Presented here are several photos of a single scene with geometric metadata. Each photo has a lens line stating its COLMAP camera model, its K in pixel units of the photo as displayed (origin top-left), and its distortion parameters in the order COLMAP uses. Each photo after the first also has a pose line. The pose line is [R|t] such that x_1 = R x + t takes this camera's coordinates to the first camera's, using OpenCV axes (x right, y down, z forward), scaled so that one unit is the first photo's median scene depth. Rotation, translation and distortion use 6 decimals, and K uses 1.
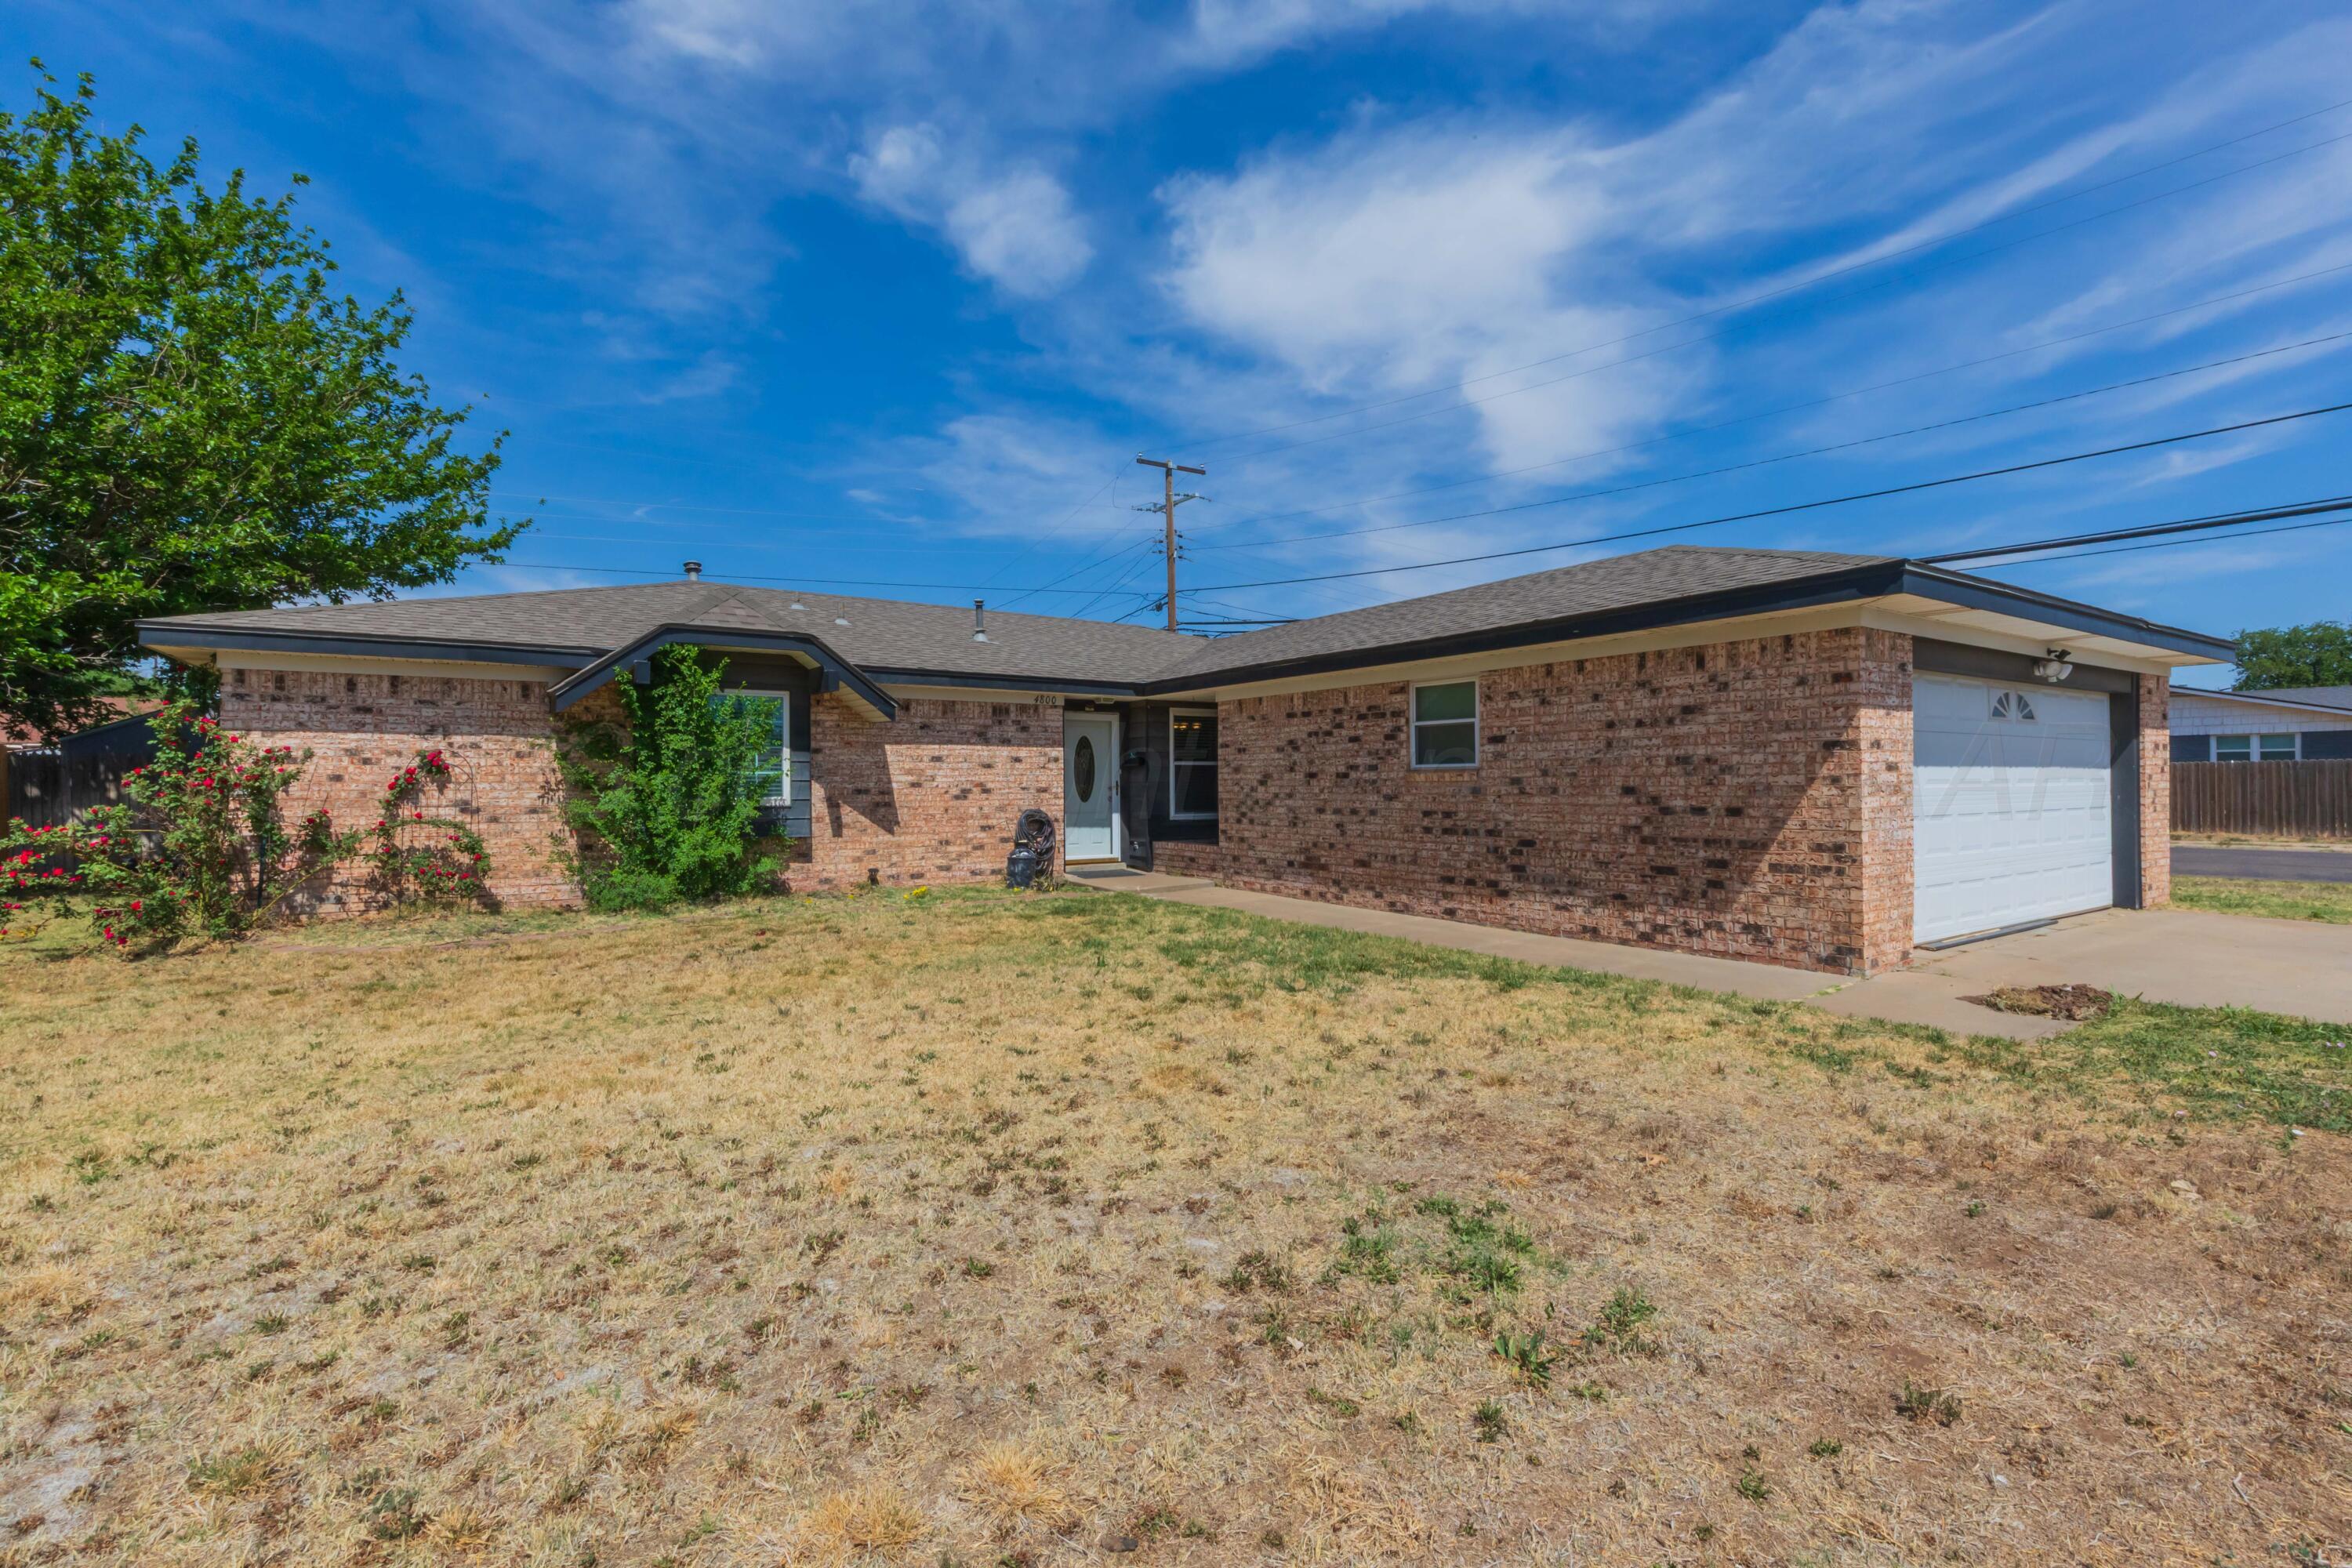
lens RADIAL K [[1058.7, 0, 1192.6], [0, 1058.7, 785.2], [0, 0, 1]] dist [0.018405, -0.005670]
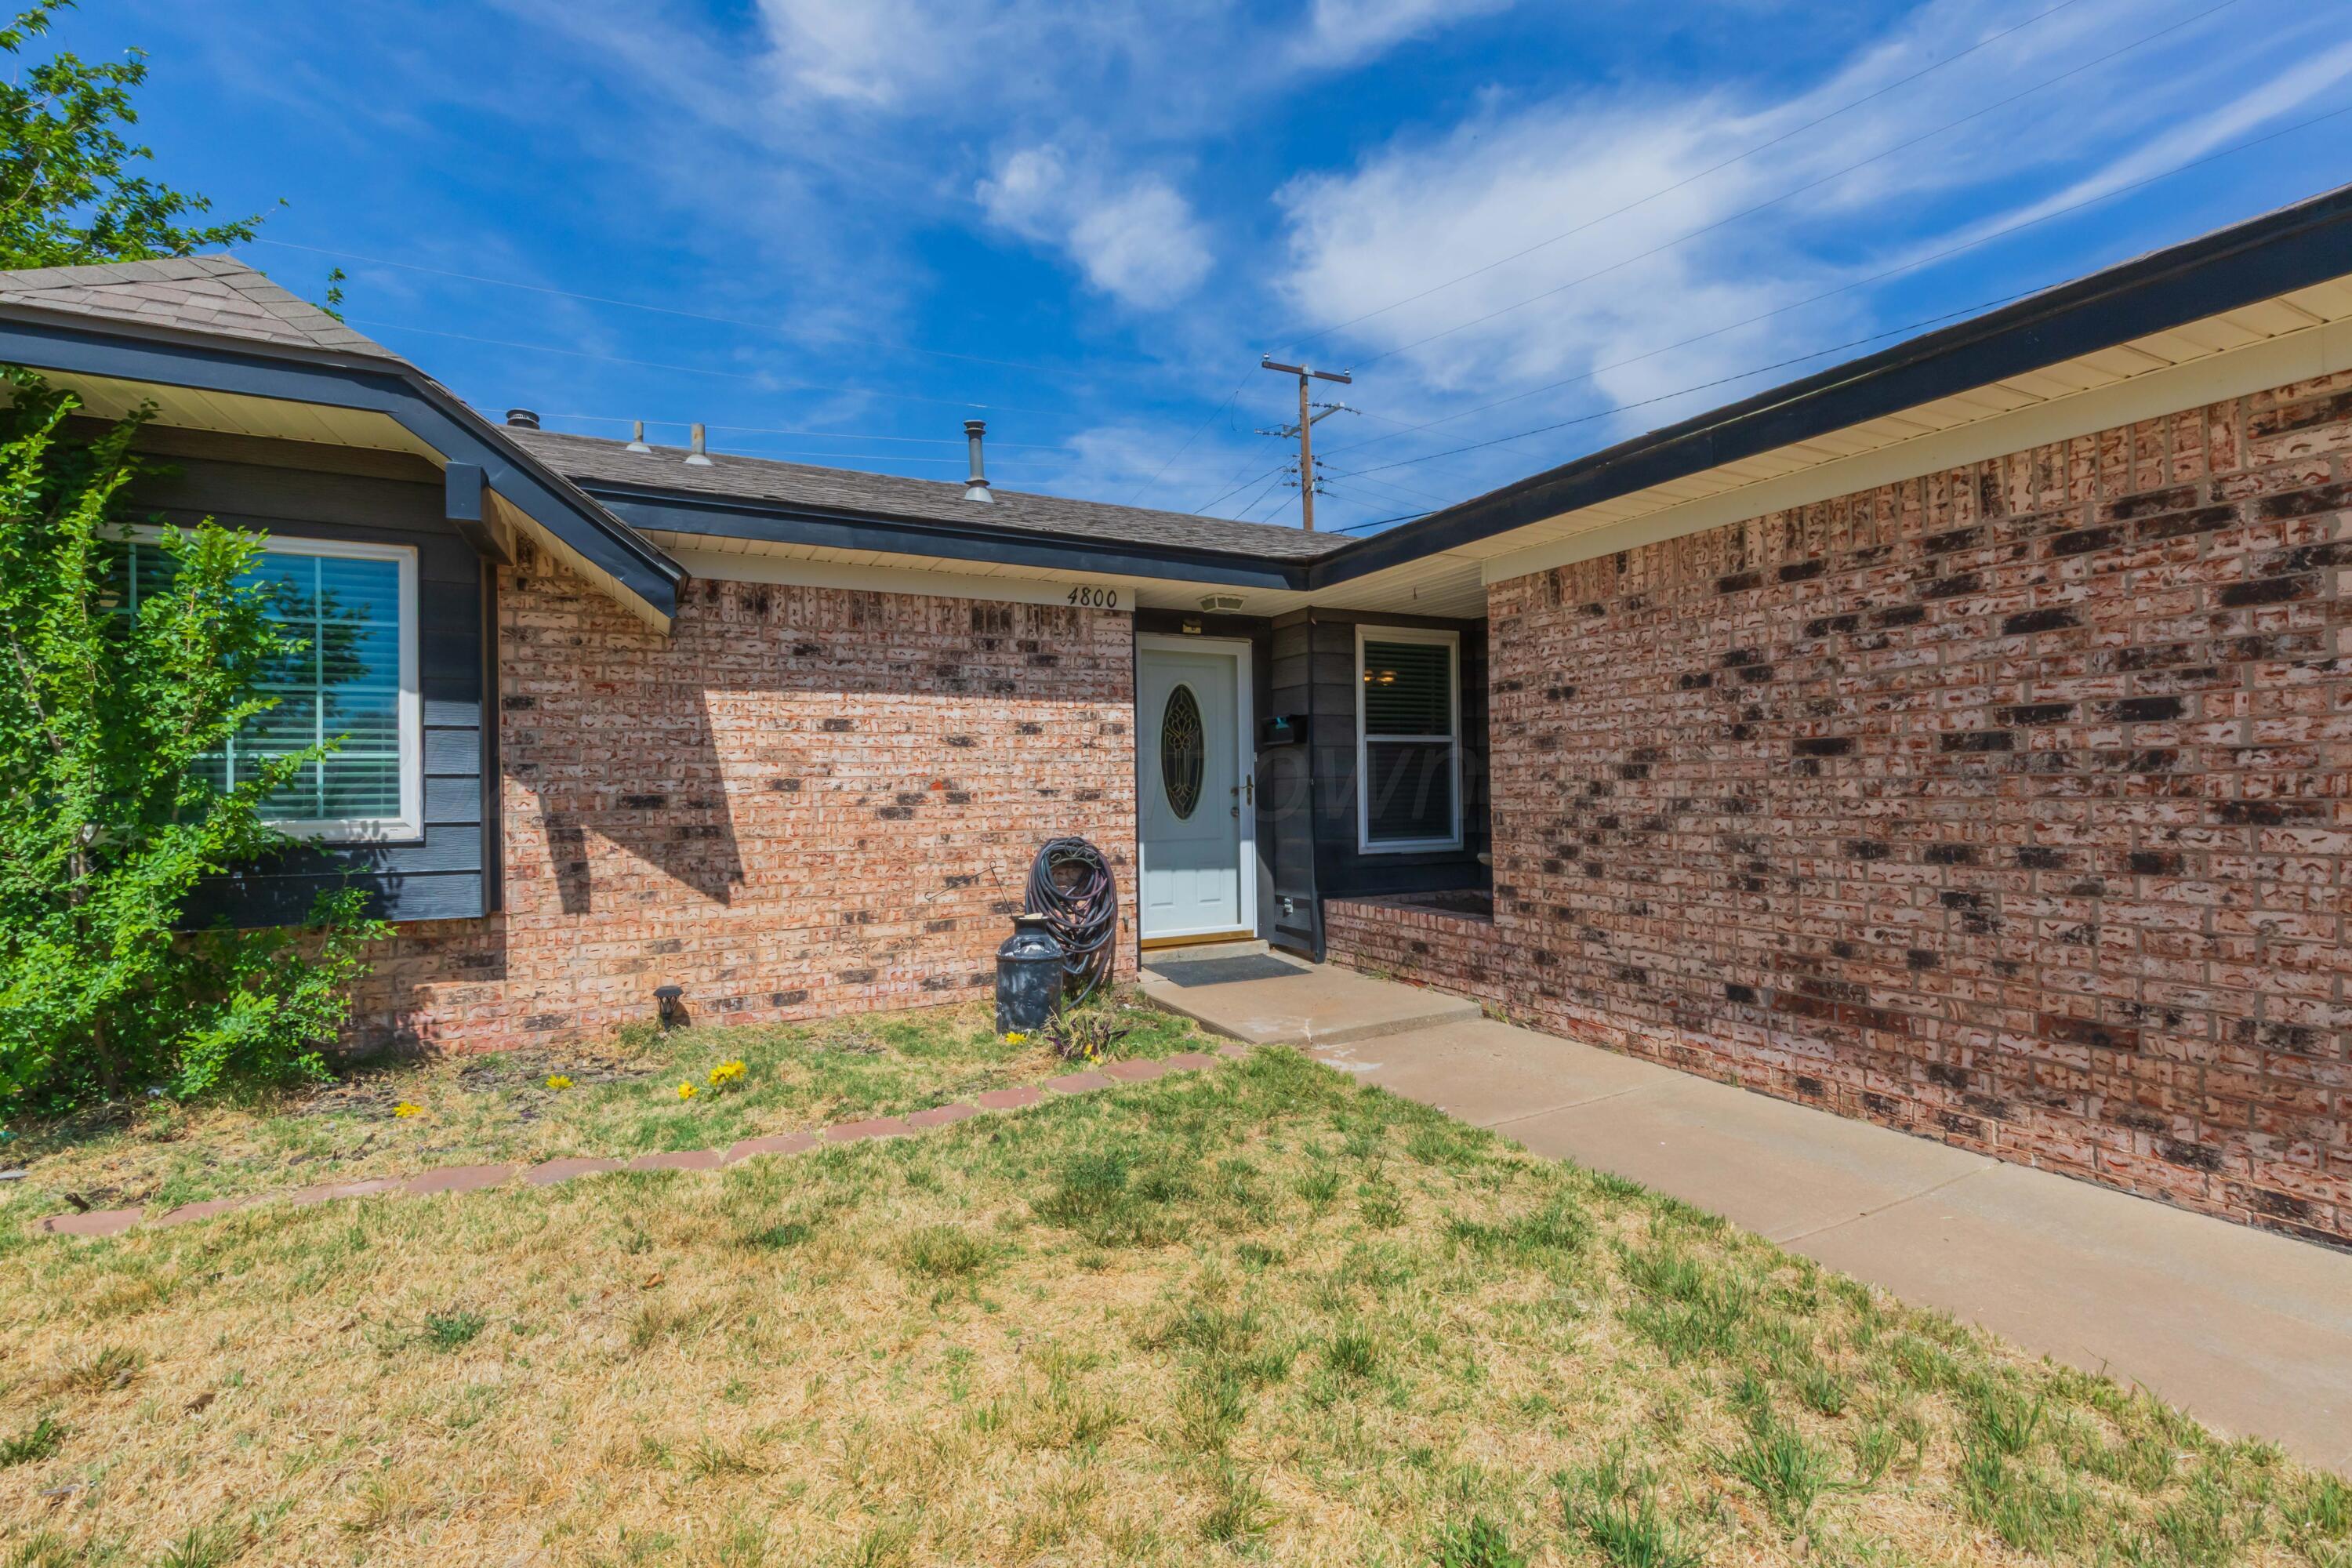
lens RADIAL K [[1049.9, 0, 1192.4], [0, 1049.9, 782.1], [0, 0, 1]] dist [0.021913, -0.011141]
pose [[0.993181, -0.008697, -0.116260, -0.031197], [0.007852, 0.999939, -0.007724, 0.001960], [0.116320, 0.006758, 0.993189, 0.389064]]
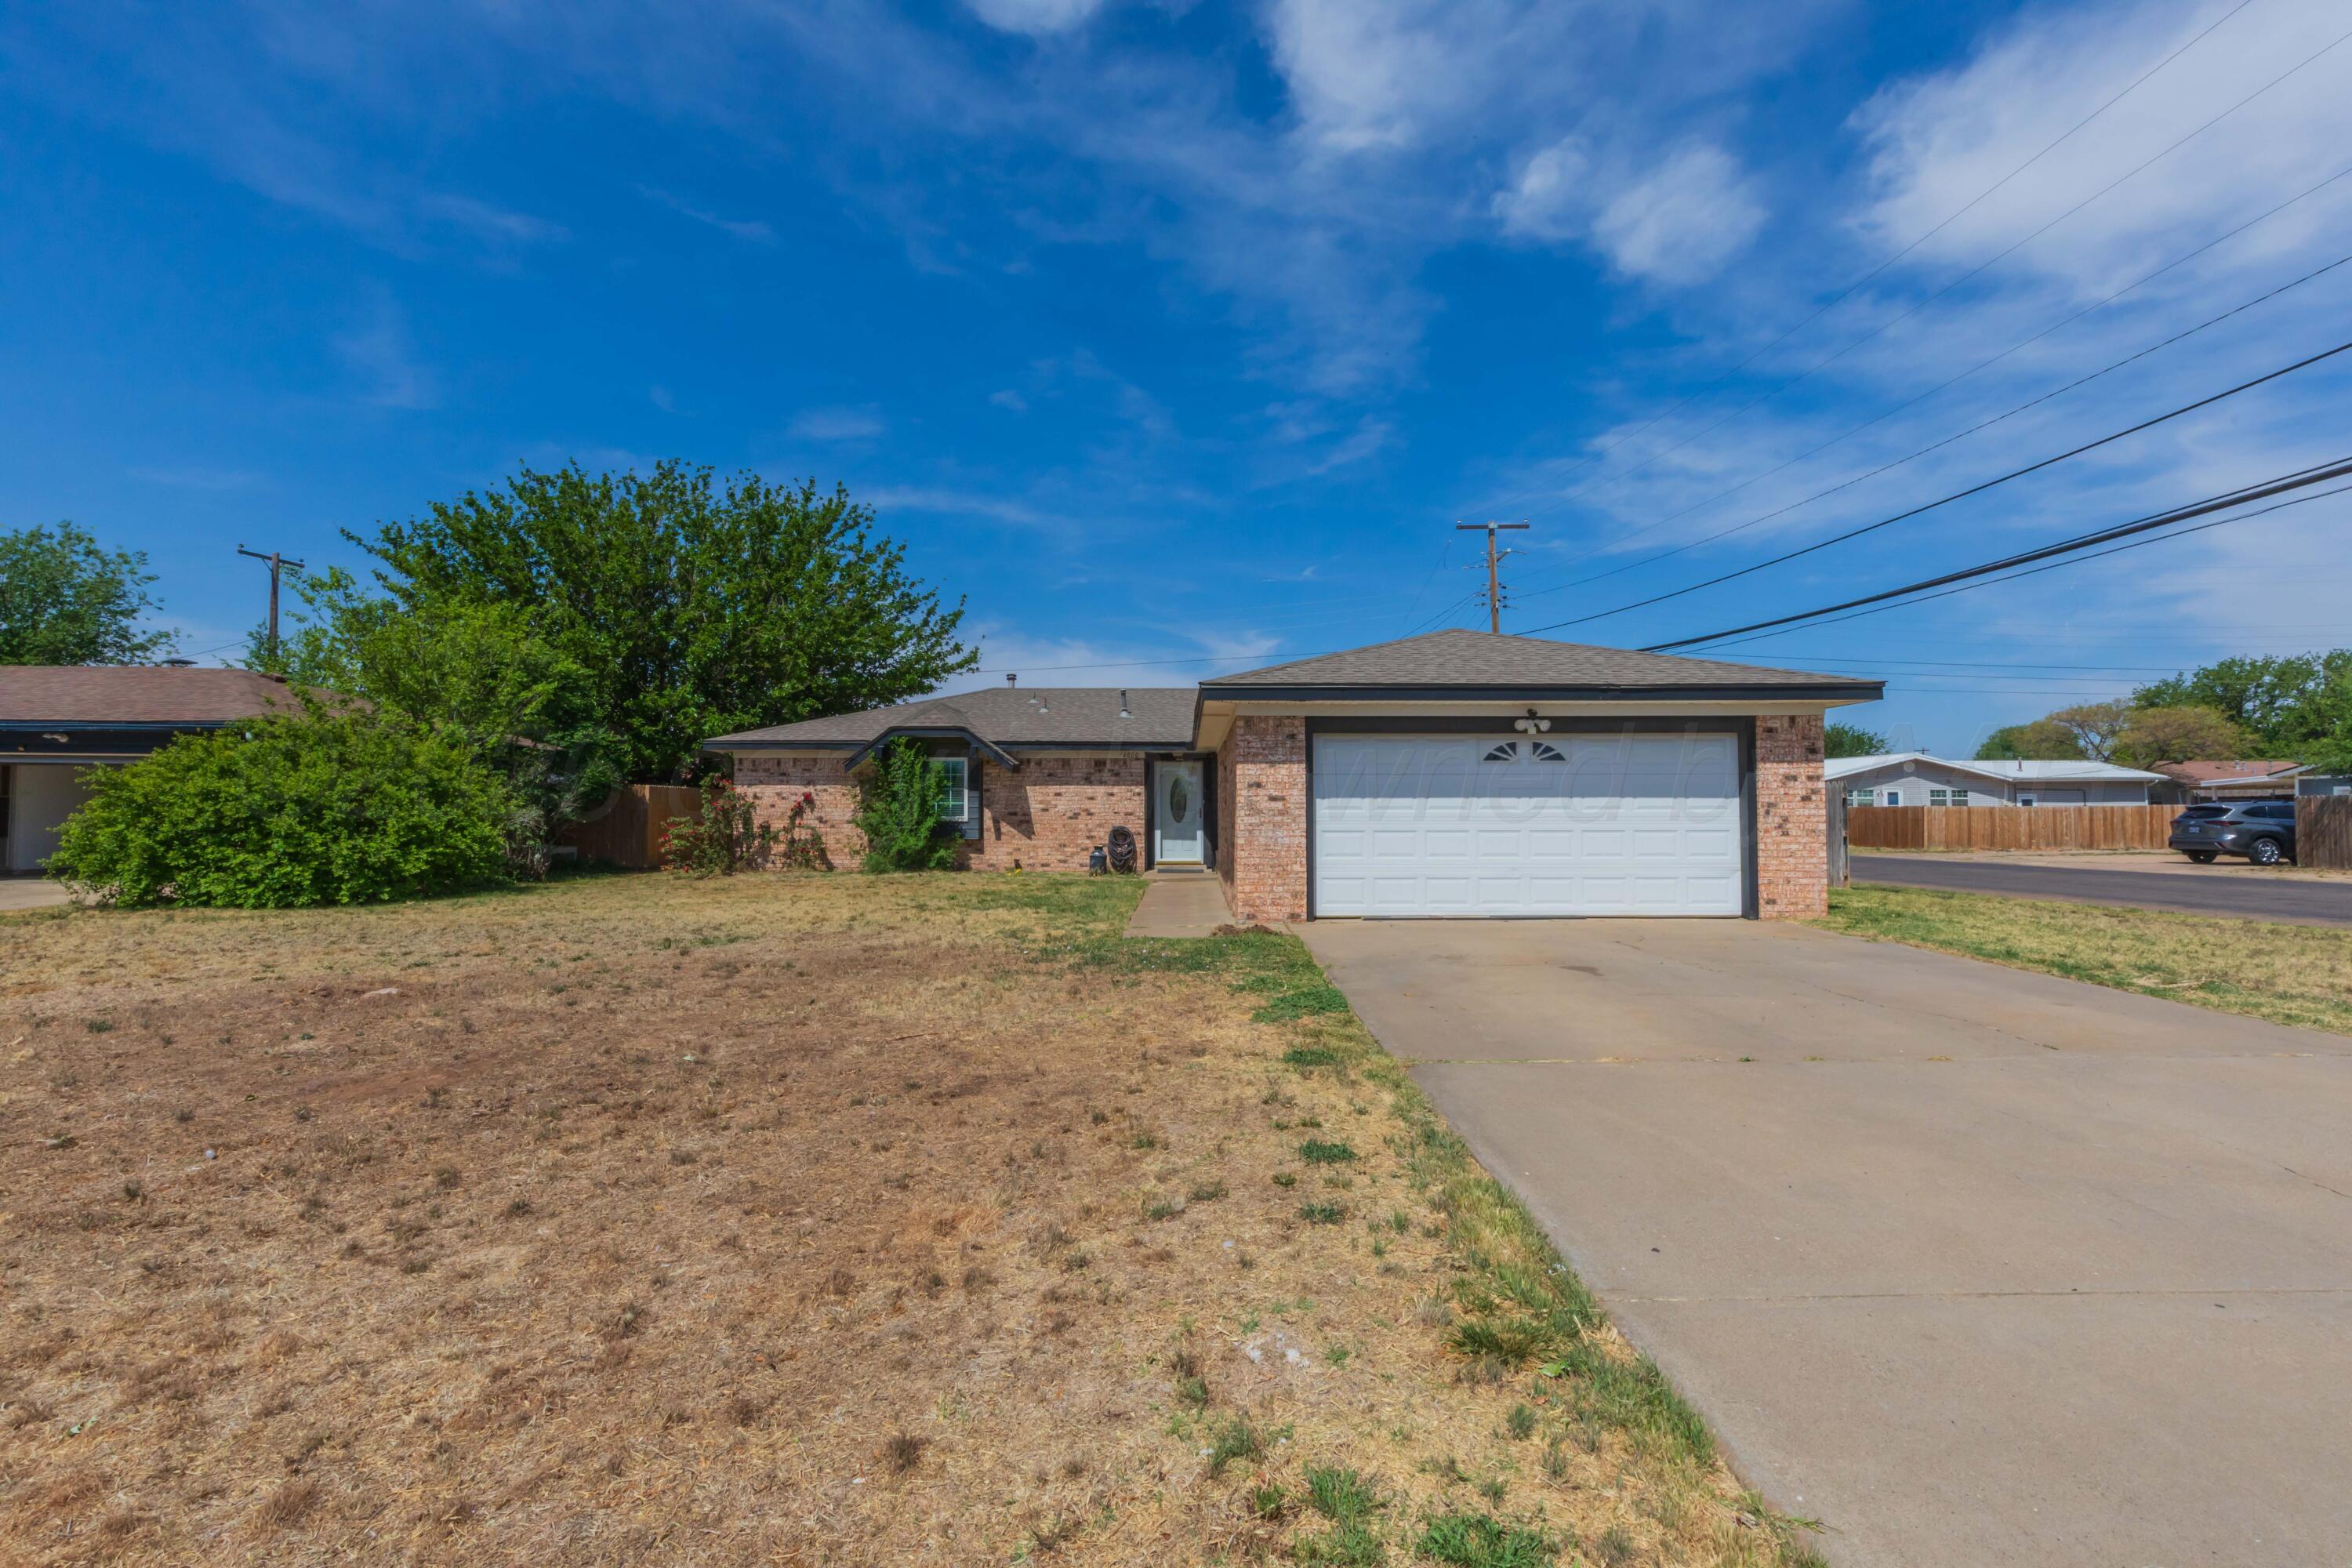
lens RADIAL K [[1071.7, 0, 1191.2], [0, 1071.7, 811.4], [0, 0, 1]] dist [0.000990, 0.000191]
pose [[0.826500, 0.002369, -0.562932, 0.567108], [-0.004424, 0.999988, -0.002286, 0.002840], [0.562919, 0.004380, 0.826500, -0.165548]]
